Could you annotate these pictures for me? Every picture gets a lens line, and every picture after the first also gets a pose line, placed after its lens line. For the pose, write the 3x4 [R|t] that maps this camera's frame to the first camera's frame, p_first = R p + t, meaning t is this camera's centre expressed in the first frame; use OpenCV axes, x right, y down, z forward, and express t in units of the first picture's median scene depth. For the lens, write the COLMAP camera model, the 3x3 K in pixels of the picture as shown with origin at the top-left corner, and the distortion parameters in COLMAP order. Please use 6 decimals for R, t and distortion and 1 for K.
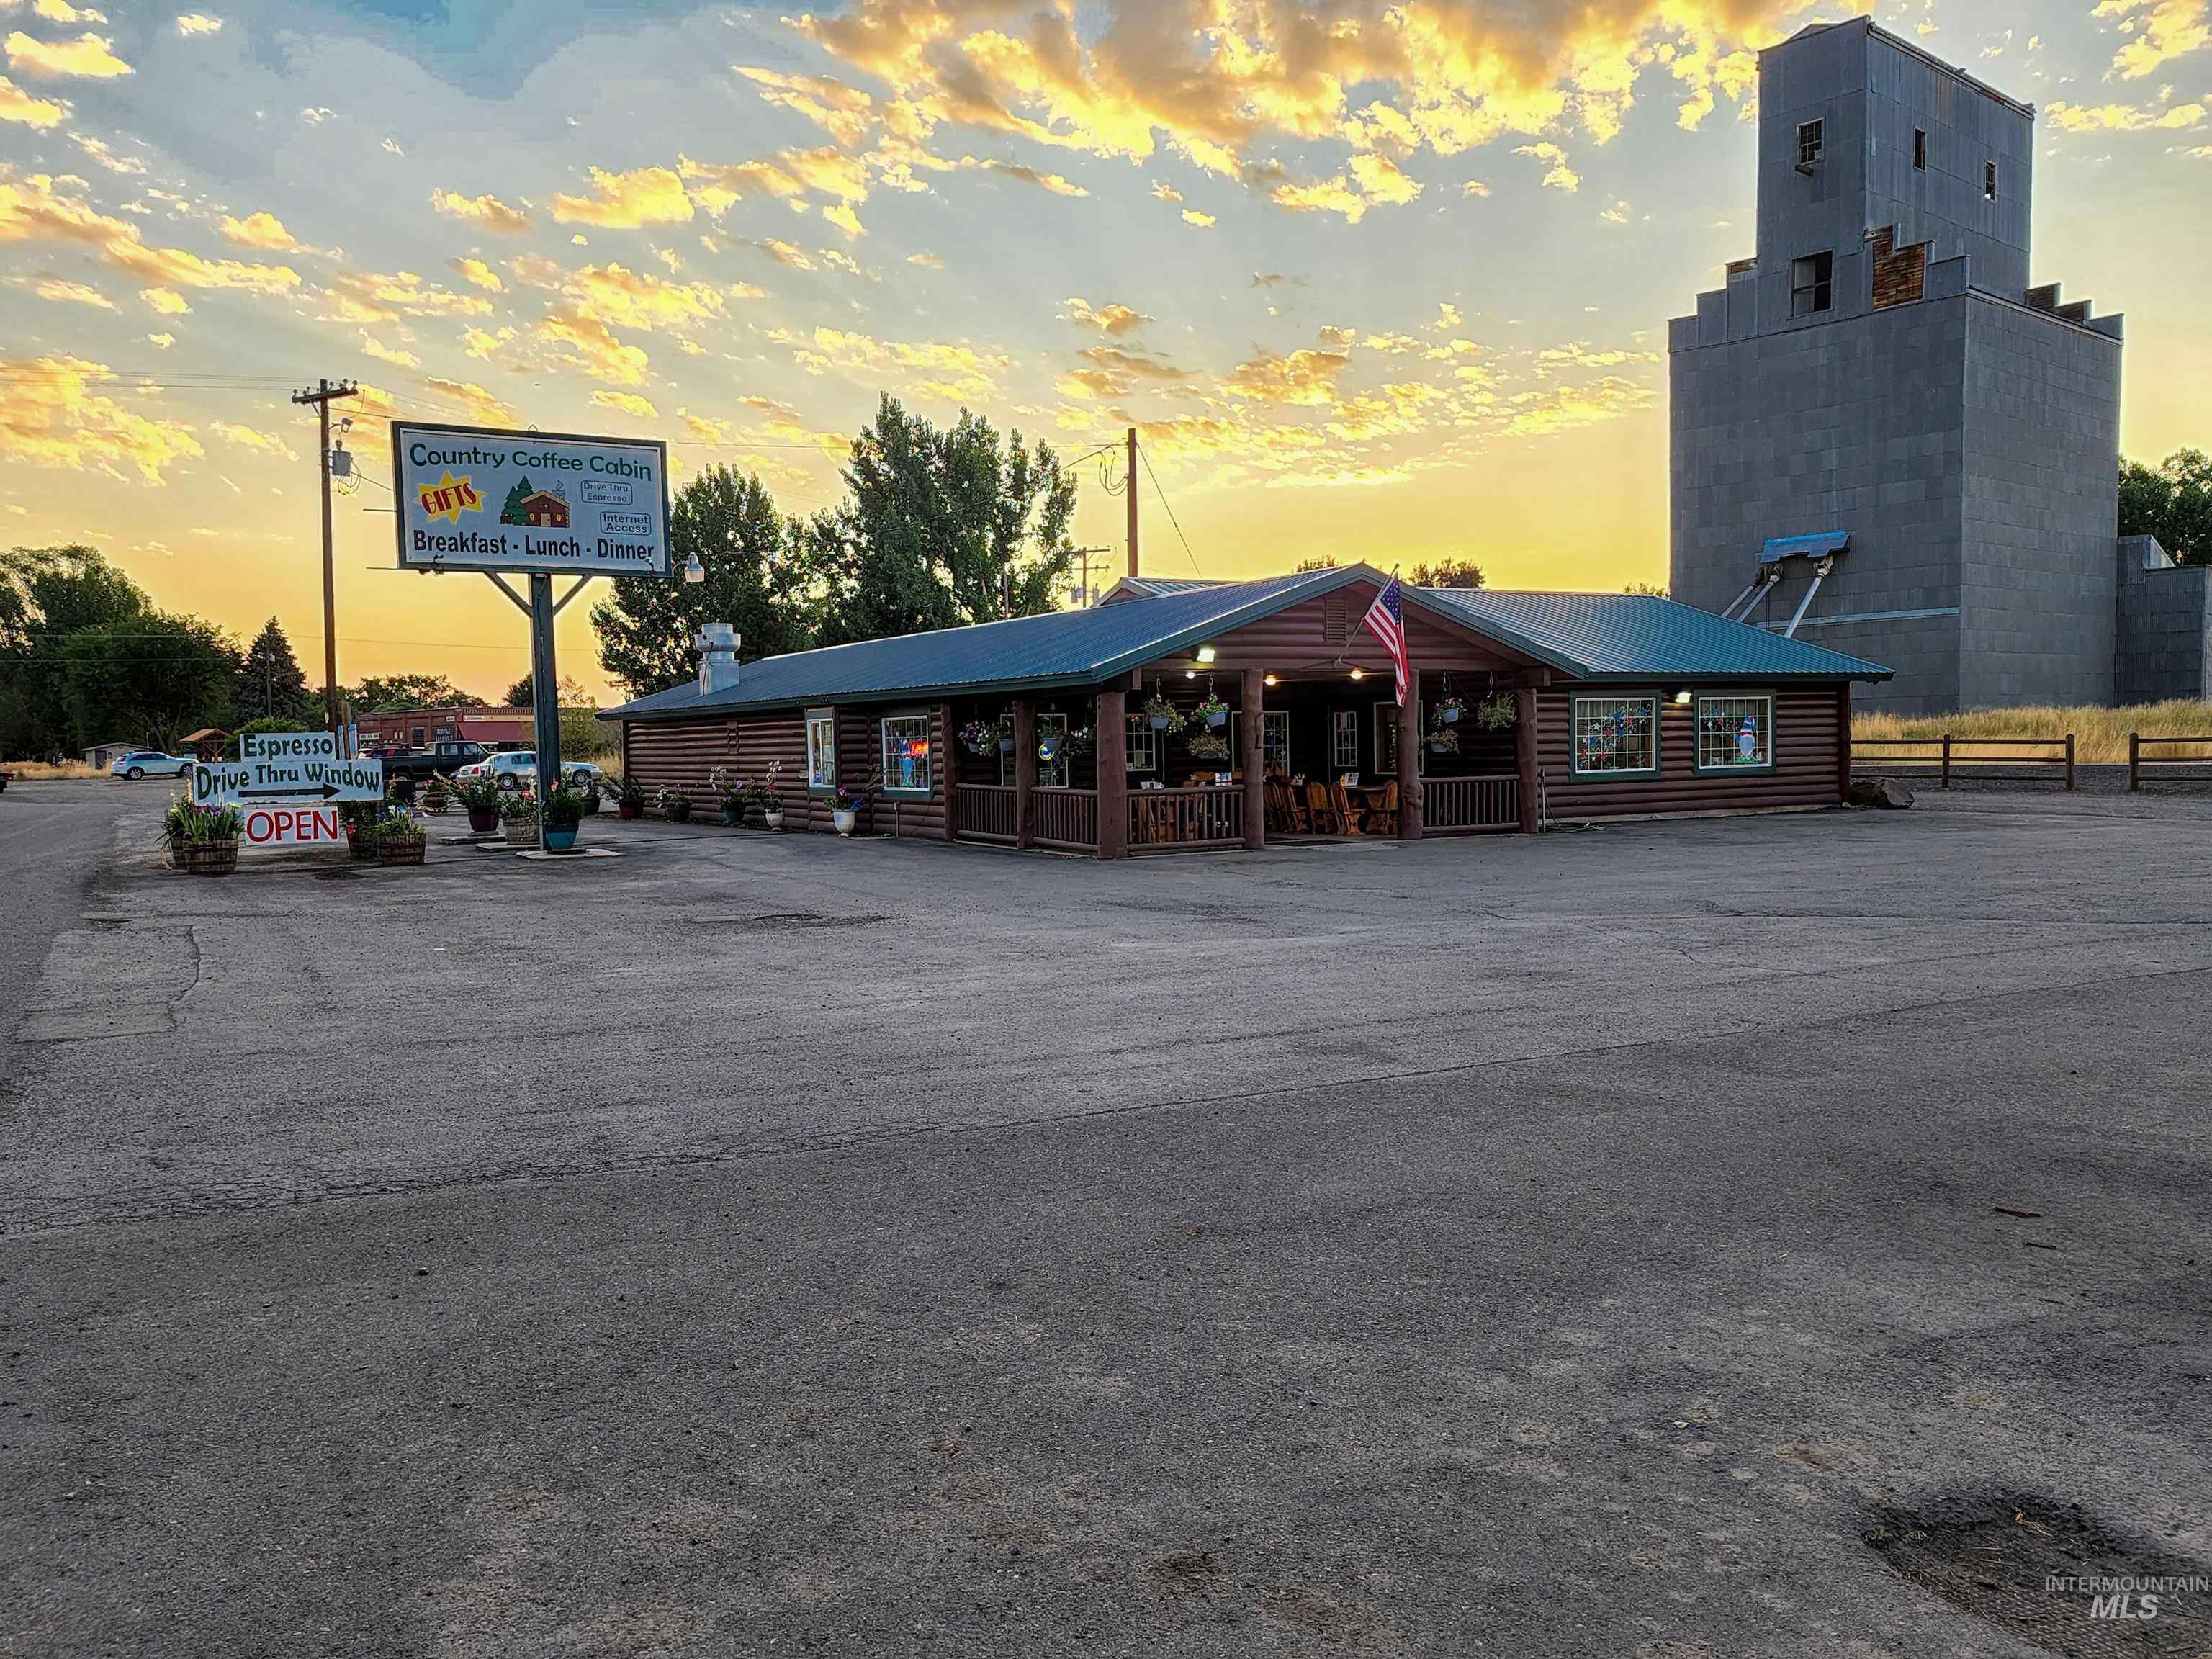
lens RADIAL K [[1658.7, 0, 1106.0], [0, 1658.7, 829.5], [0, 0, 1]] dist [0.036099, -0.010006]
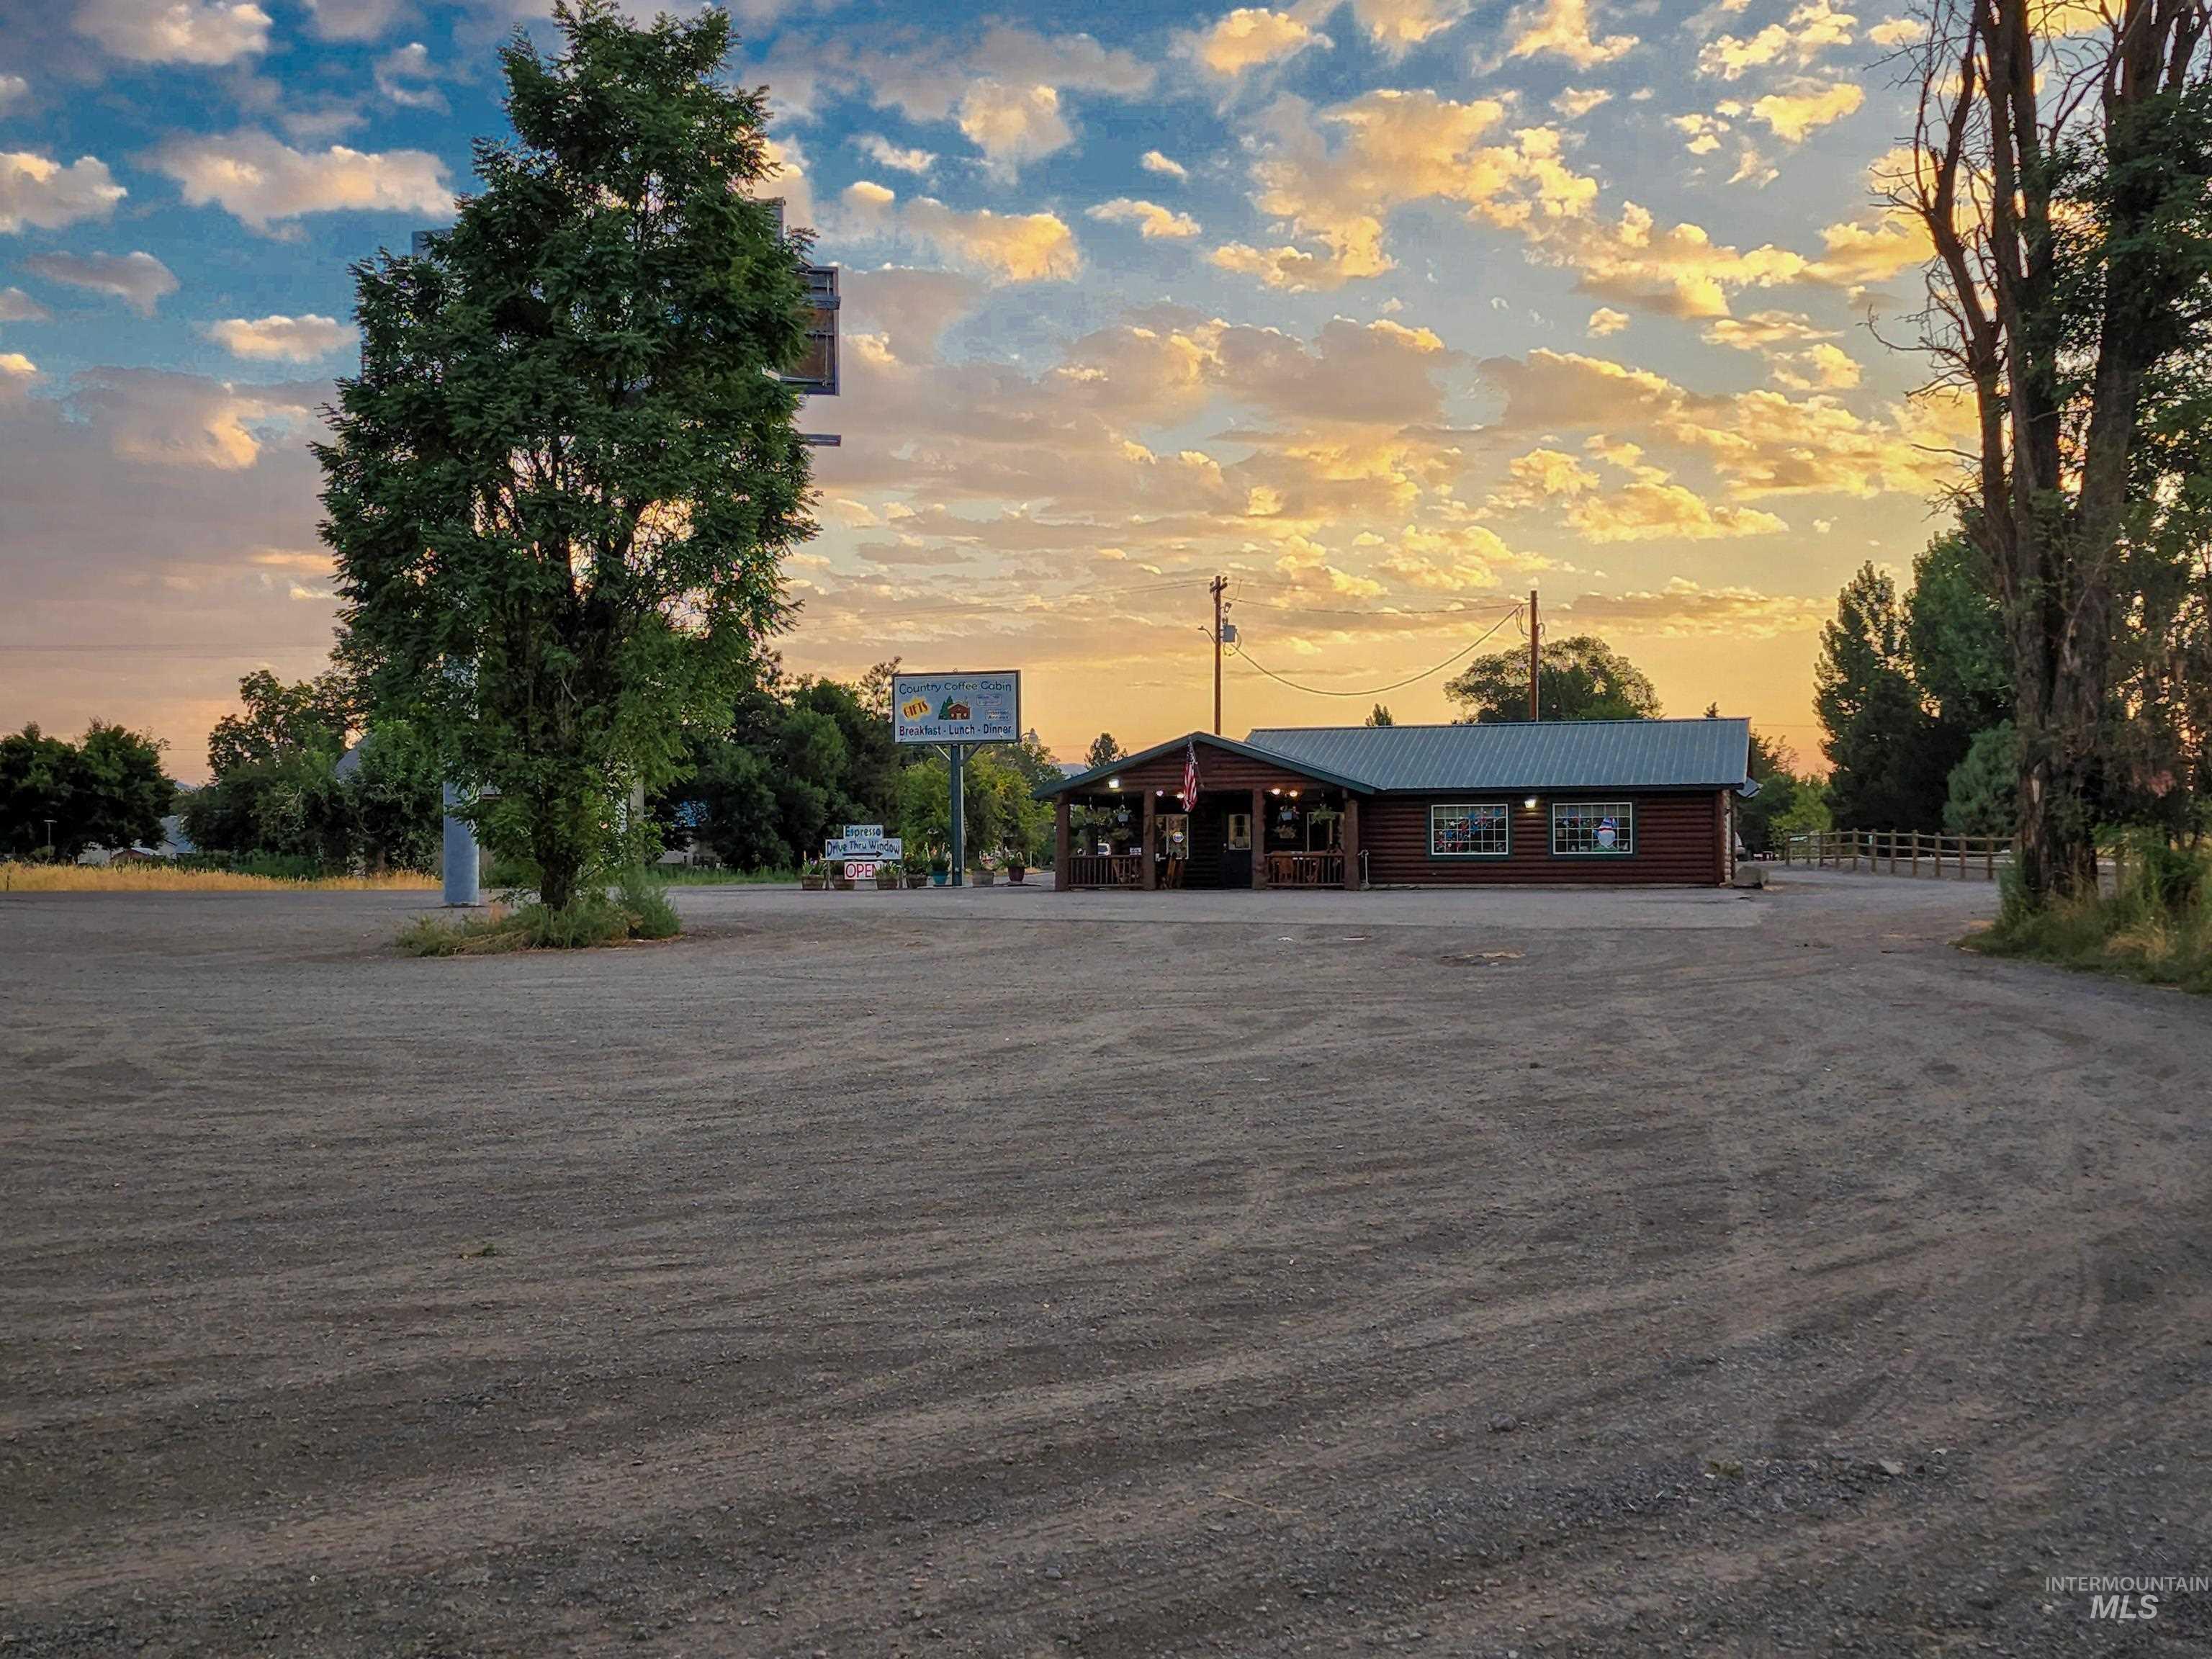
lens RADIAL K [[2540.2, 0, 1090.7], [0, 2540.2, 839.4], [0, 0, 1]] dist [0.066447, 0.029914]
pose [[0.667727, 0.006620, -0.744377, 1.598406], [-0.047851, 0.998274, -0.034045, 0.040761], [0.742867, 0.058352, 0.666891, -0.680872]]
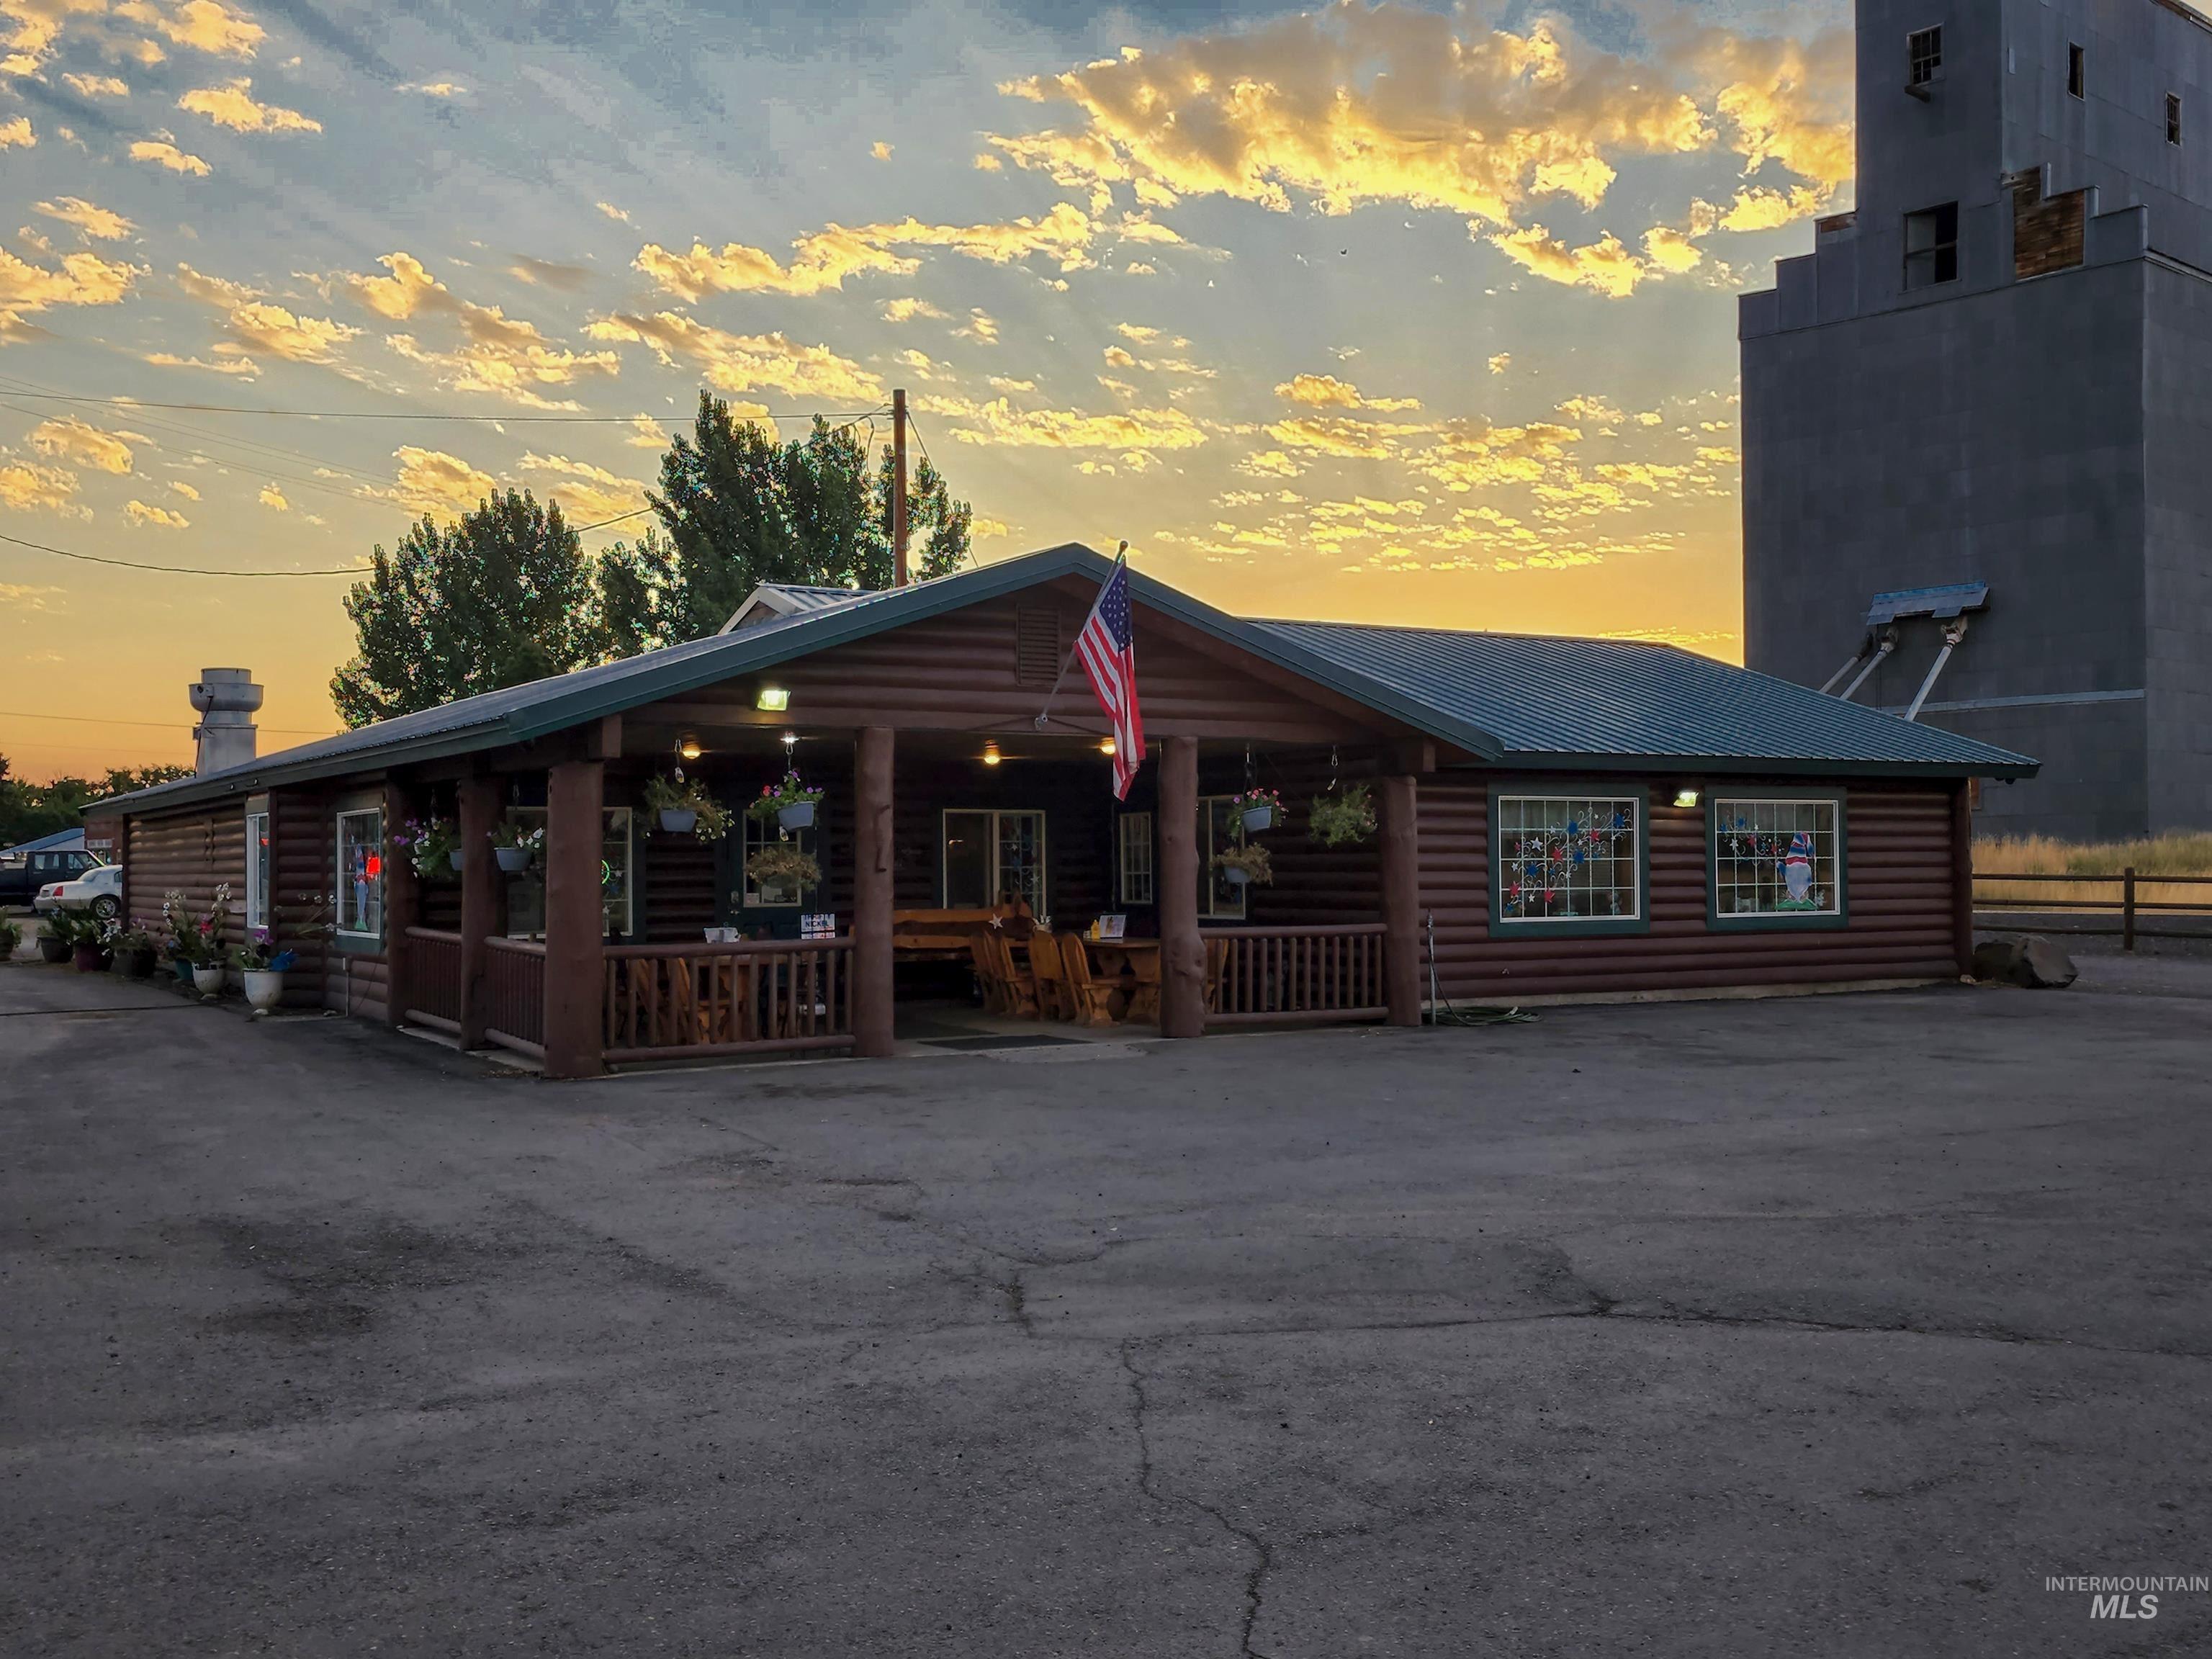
lens RADIAL K [[2104.8, 0, 1108.6], [0, 2104.8, 805.2], [0, 0, 1]] dist [0.106528, -0.144160]
pose [[0.999752, 0.014222, 0.017124, 0.116706], [-0.012804, 0.996691, -0.080271, -0.011884], [-0.018209, 0.080032, 0.996626, 0.226183]]
